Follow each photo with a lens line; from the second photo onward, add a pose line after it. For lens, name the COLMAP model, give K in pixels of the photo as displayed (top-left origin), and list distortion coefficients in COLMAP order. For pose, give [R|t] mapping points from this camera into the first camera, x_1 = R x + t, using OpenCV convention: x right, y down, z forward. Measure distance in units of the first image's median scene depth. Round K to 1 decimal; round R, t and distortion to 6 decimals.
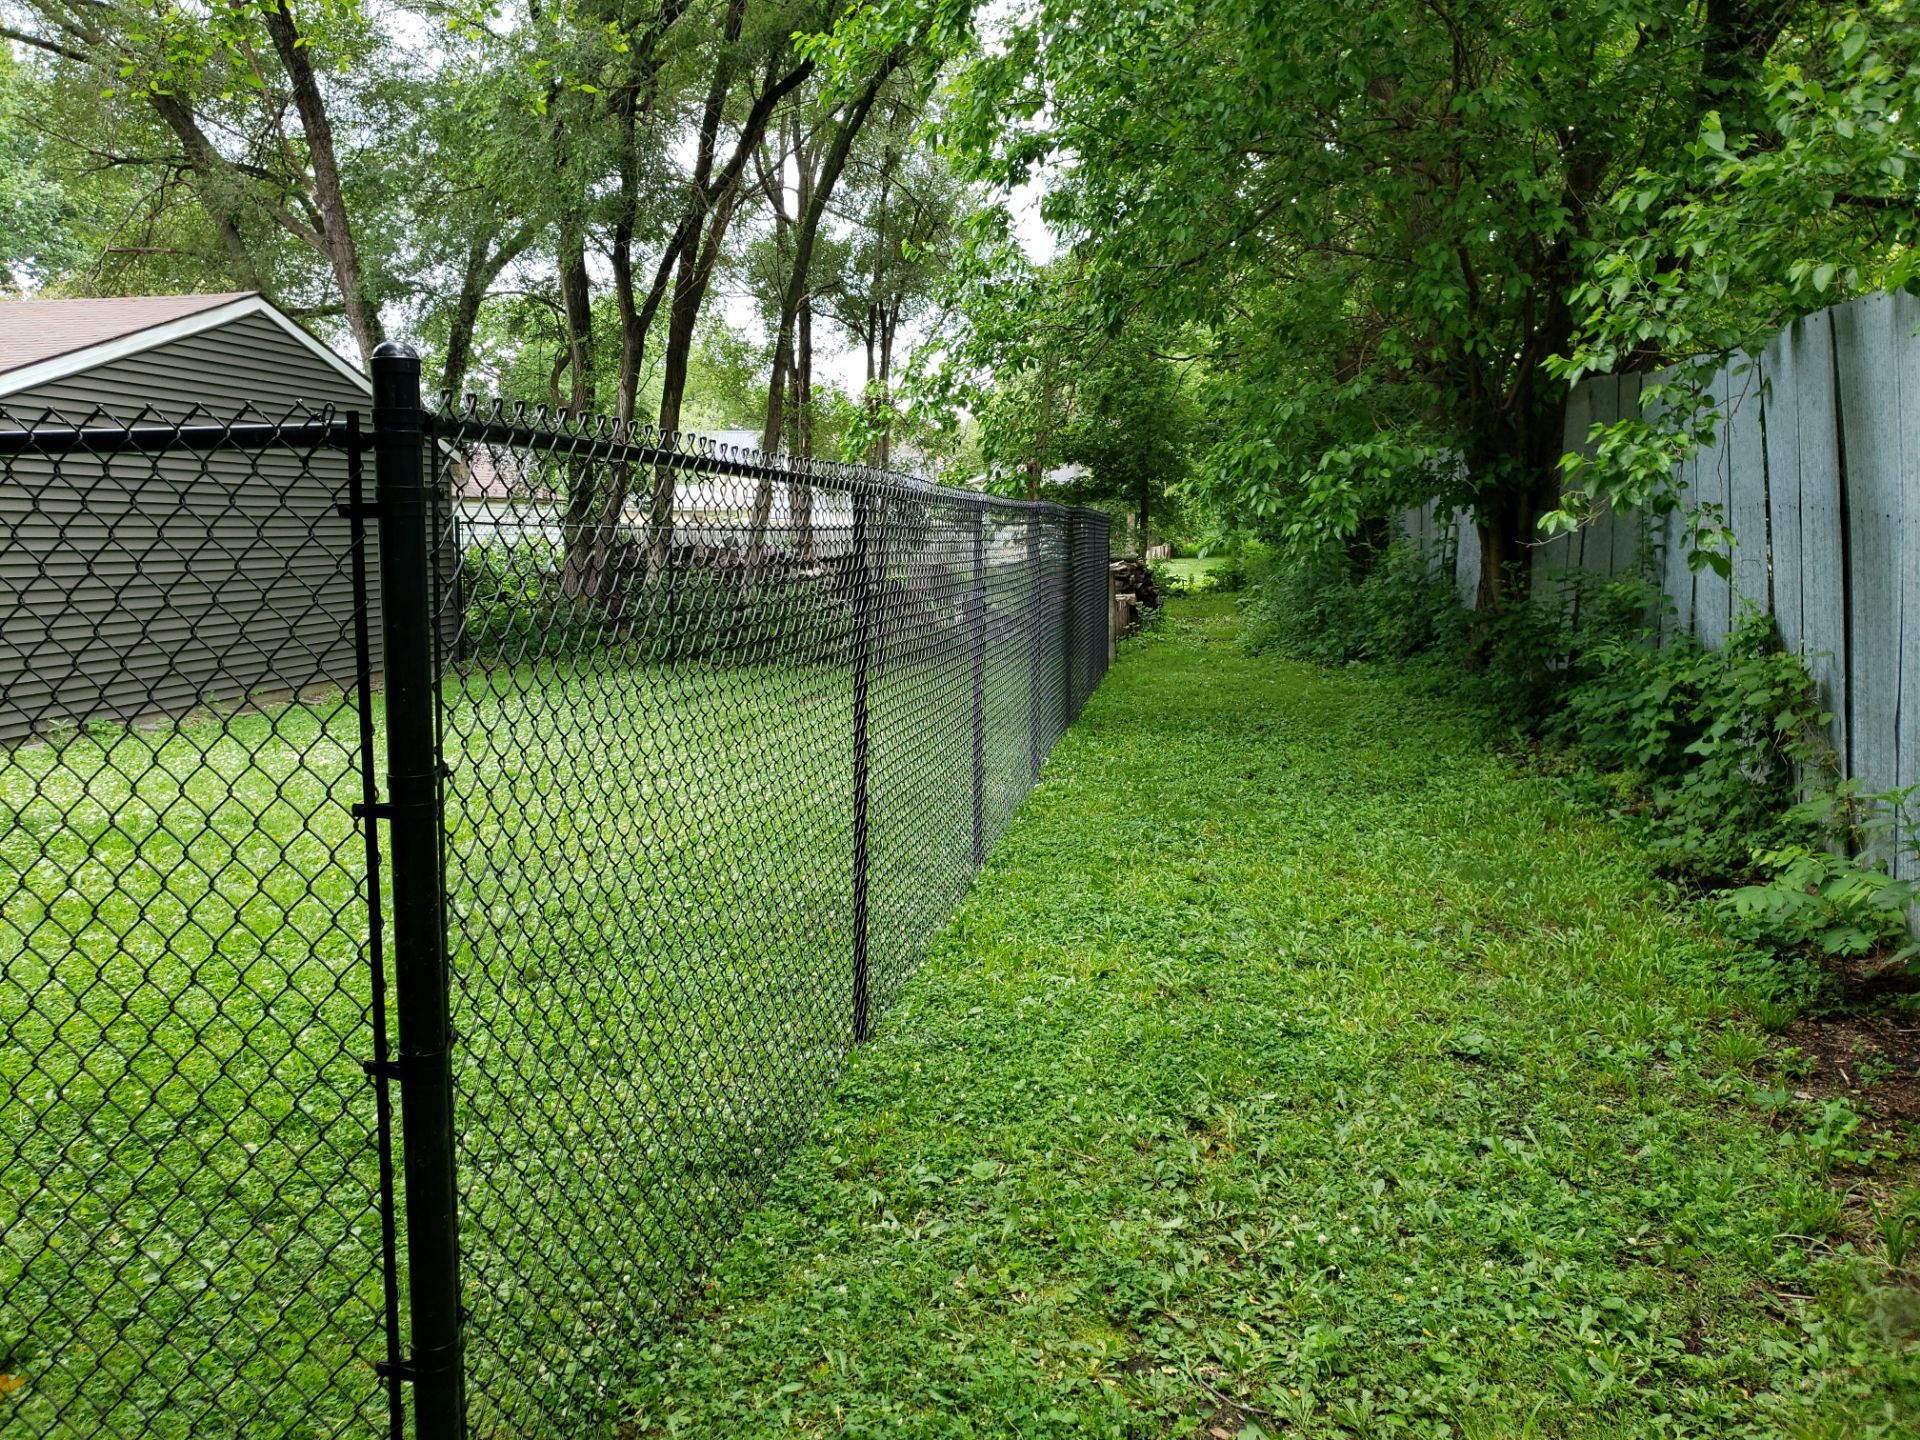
lens RADIAL K [[1565.6, 0, 957.5], [0, 1565.6, 719.1], [0, 0, 1]] dist [0.002855, -0.001274]
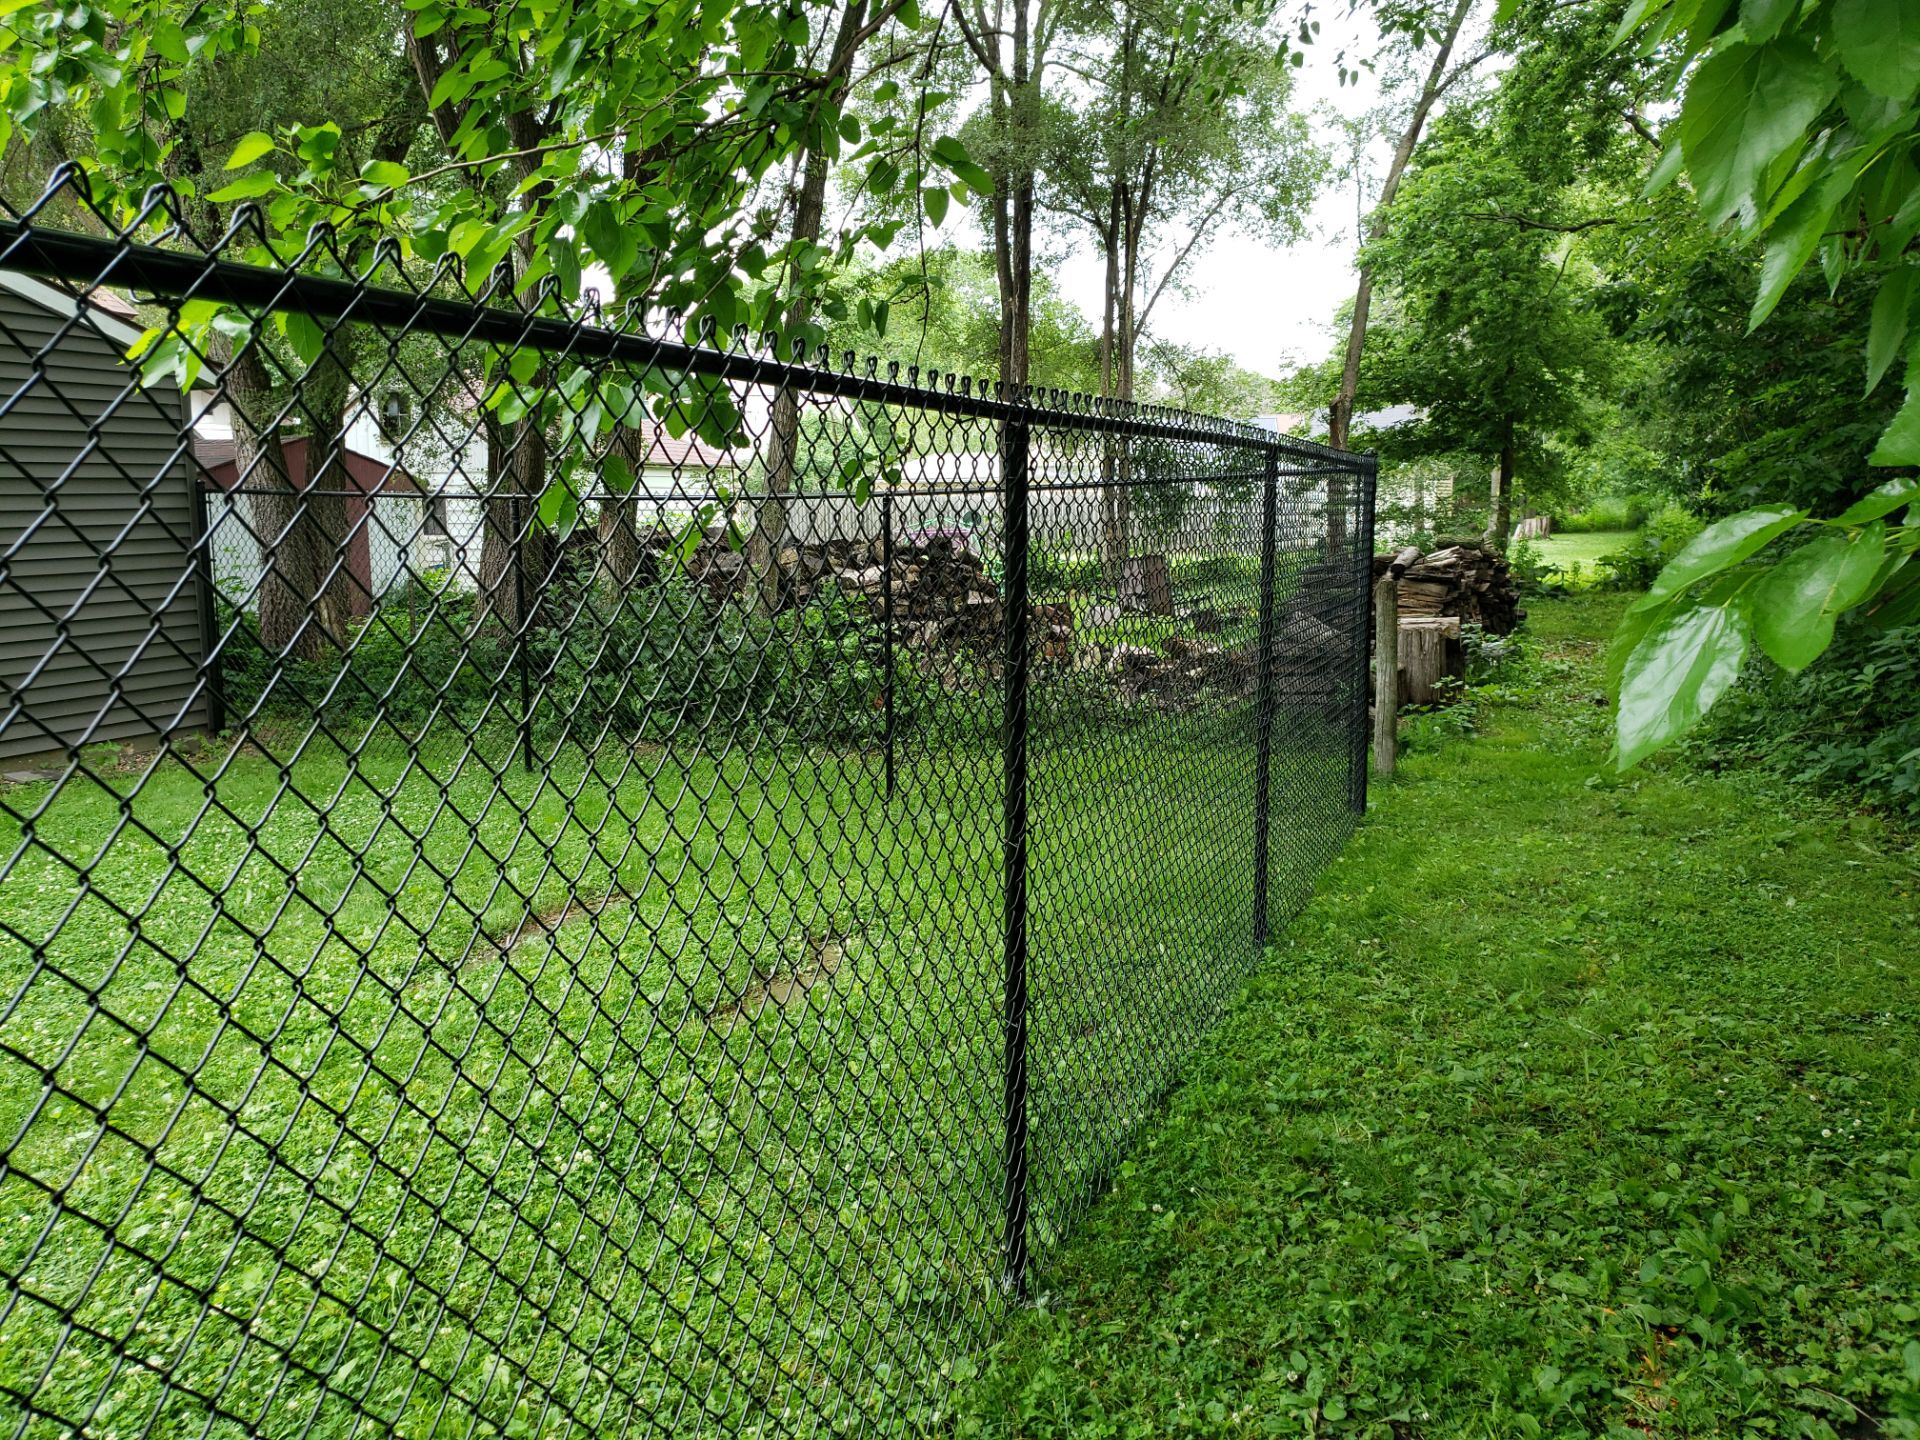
lens RADIAL K [[1491.8, 0, 958.3], [0, 1491.8, 723.5], [0, 0, 1]] dist [-0.003506, 0.018718]
pose [[0.970366, 0.028546, -0.239948, 0.084079], [-0.021878, 0.999298, 0.030407, -0.066055], [0.240648, -0.024256, 0.970309, 0.553624]]
